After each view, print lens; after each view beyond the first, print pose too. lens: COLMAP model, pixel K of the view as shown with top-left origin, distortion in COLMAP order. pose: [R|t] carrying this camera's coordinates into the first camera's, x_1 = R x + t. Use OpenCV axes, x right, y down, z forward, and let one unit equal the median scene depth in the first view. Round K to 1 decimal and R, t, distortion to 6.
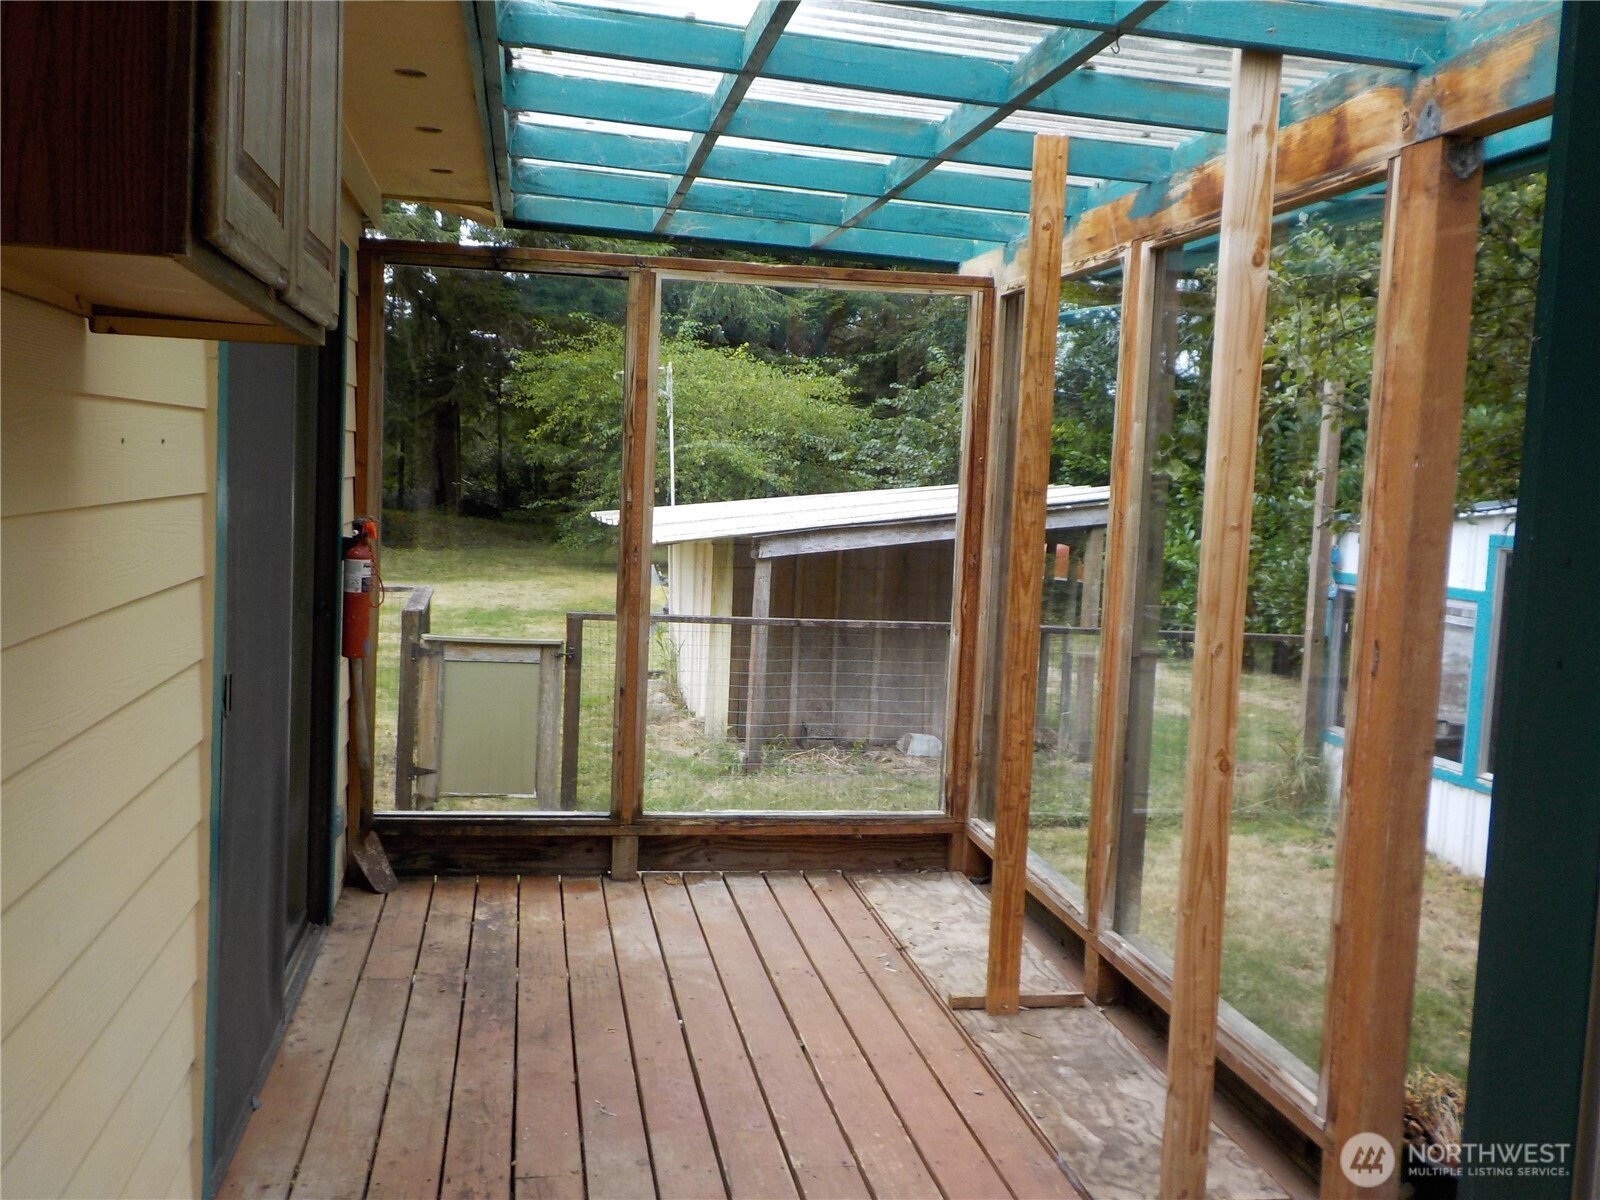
lens RADIAL K [[1516.6, 0, 800.0], [0, 1516.6, 600.0], [0, 0, 1]] dist [0.011805, 0.003717]
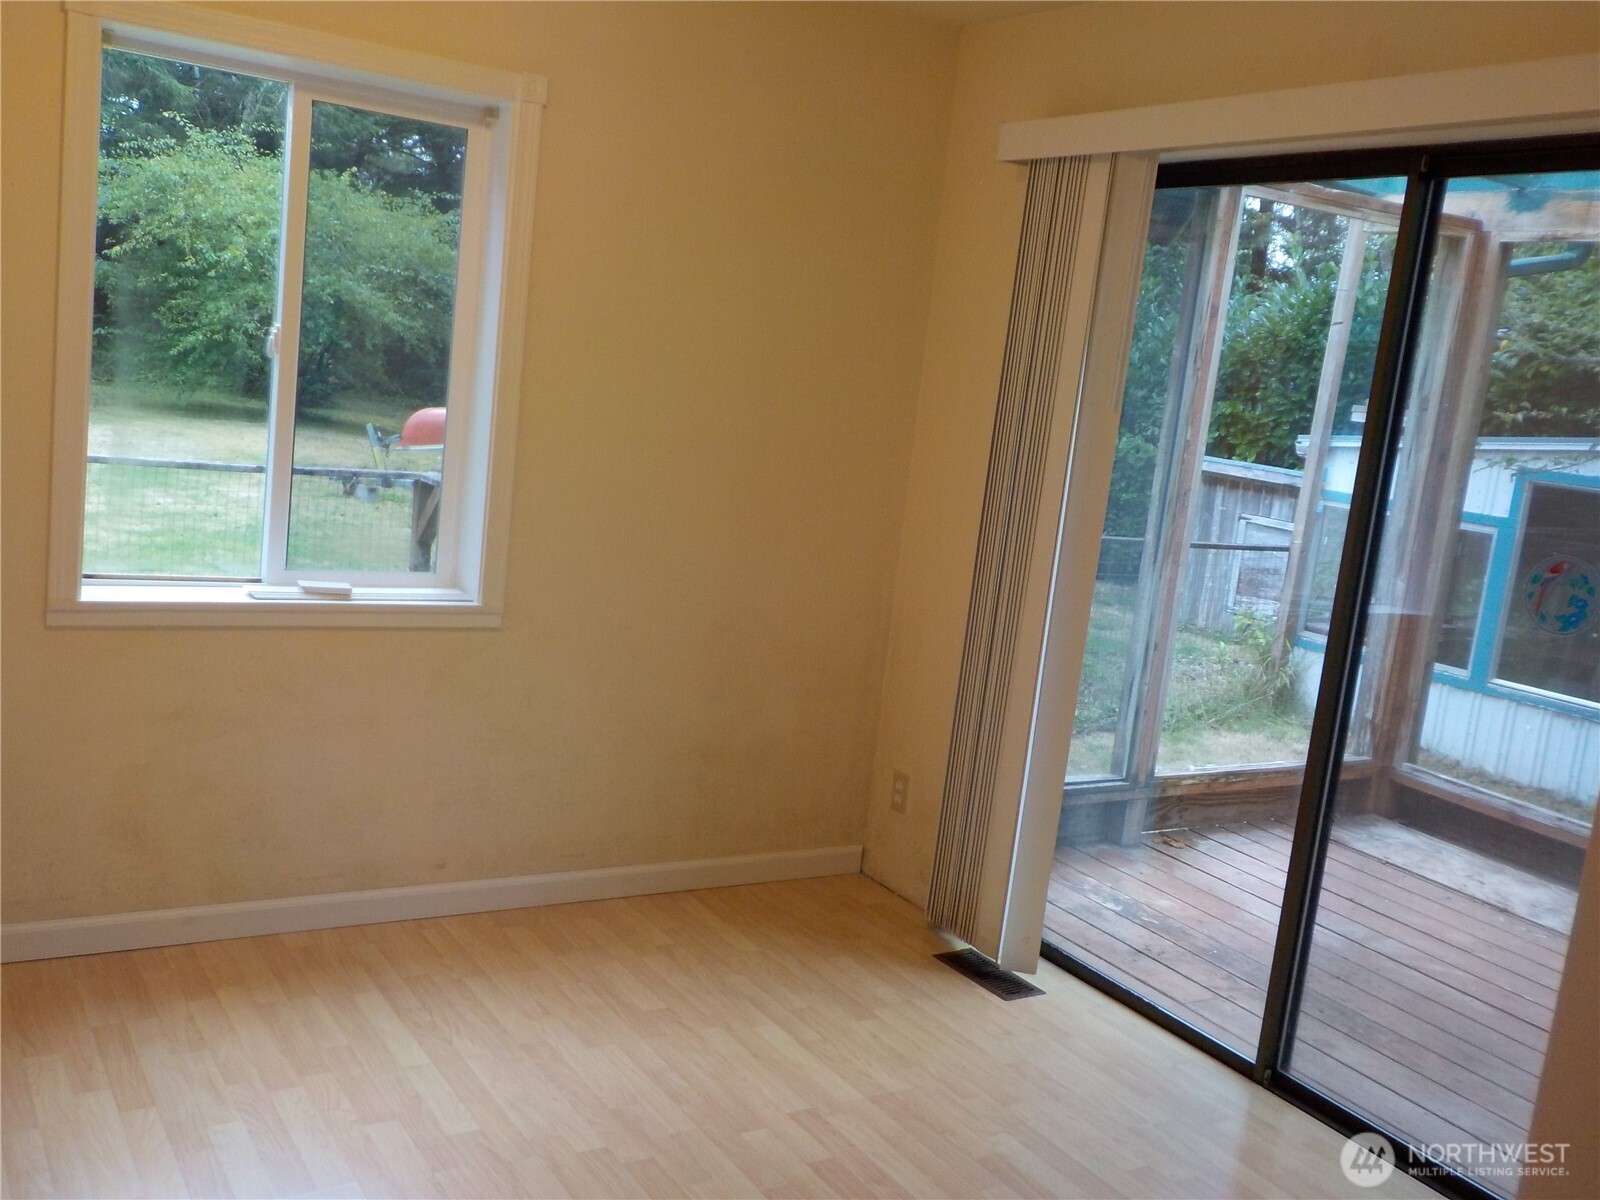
lens RADIAL K [[1507.1, 0, 797.2], [0, 1507.1, 581.0], [0, 0, 1]] dist [0.035853, 0.004674]
pose [[0.922626, 0.002756, 0.385687, -0.665857], [-0.037938, 0.995774, 0.083639, -0.048068], [-0.383826, -0.091800, 0.918831, 0.238519]]
